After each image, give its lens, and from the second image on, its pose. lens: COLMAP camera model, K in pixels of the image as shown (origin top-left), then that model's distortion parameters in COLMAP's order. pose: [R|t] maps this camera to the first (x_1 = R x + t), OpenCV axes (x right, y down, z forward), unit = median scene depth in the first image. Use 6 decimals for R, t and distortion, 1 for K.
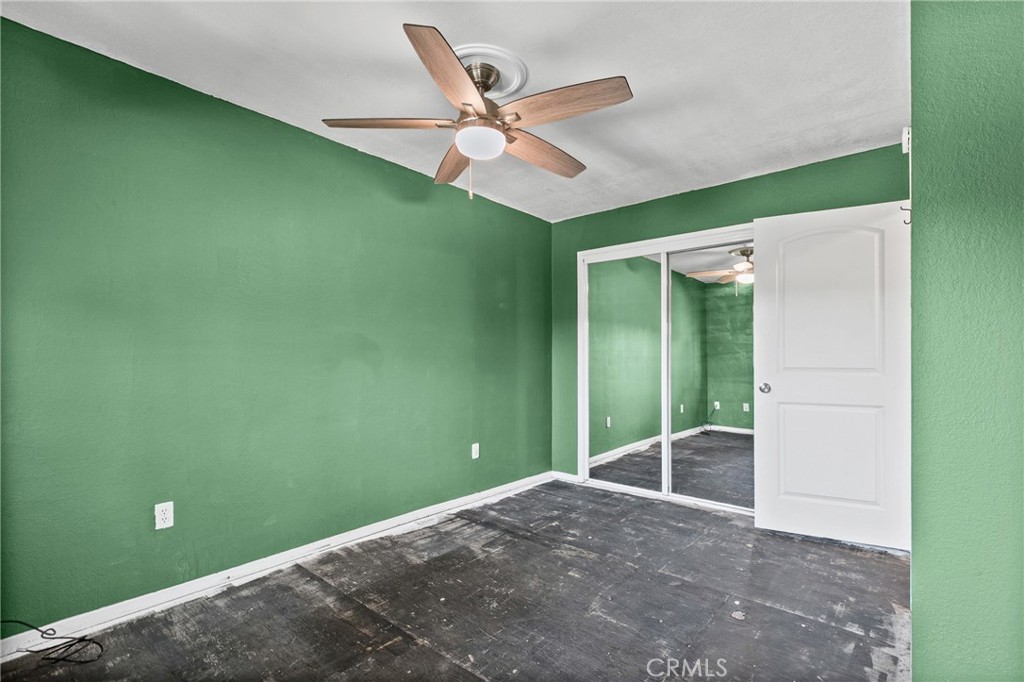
lens RADIAL K [[475.3, 0, 510.5], [0, 475.3, 351.5], [0, 0, 1]] dist [-0.000830, 0.000034]
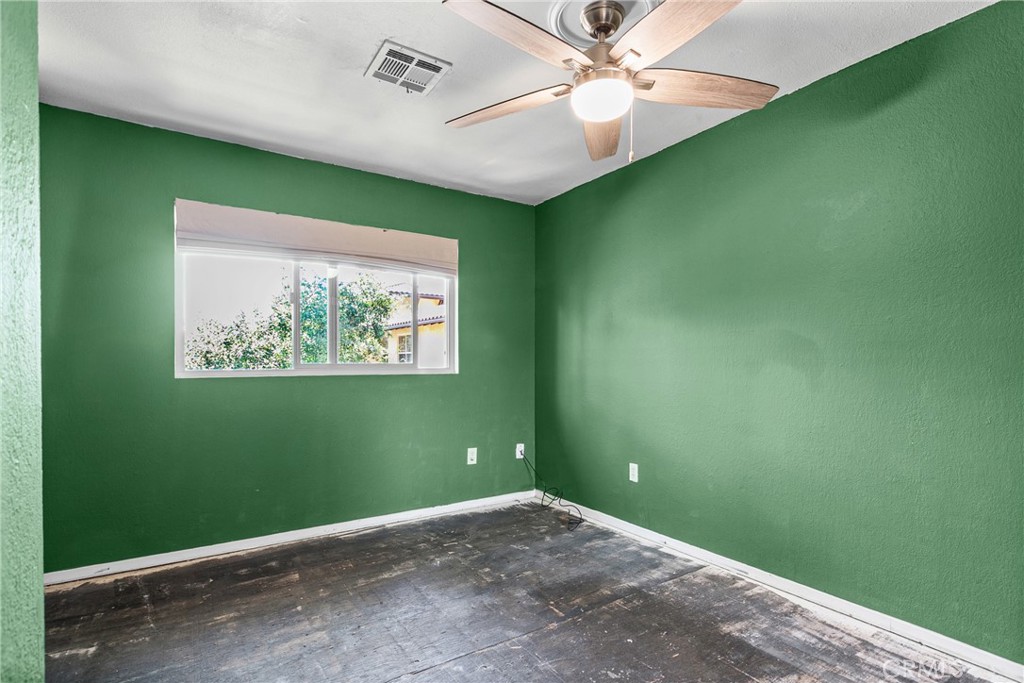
lens RADIAL K [[500.4, 0, 511.8], [0, 500.4, 362.9], [0, 0, 1]] dist [-0.000881, -0.000233]
pose [[-0.263516, 0.007389, -0.964627, 0.708850], [0.003892, 0.999971, 0.006596, 0.010443], [0.964647, -0.002016, -0.263537, 0.934392]]
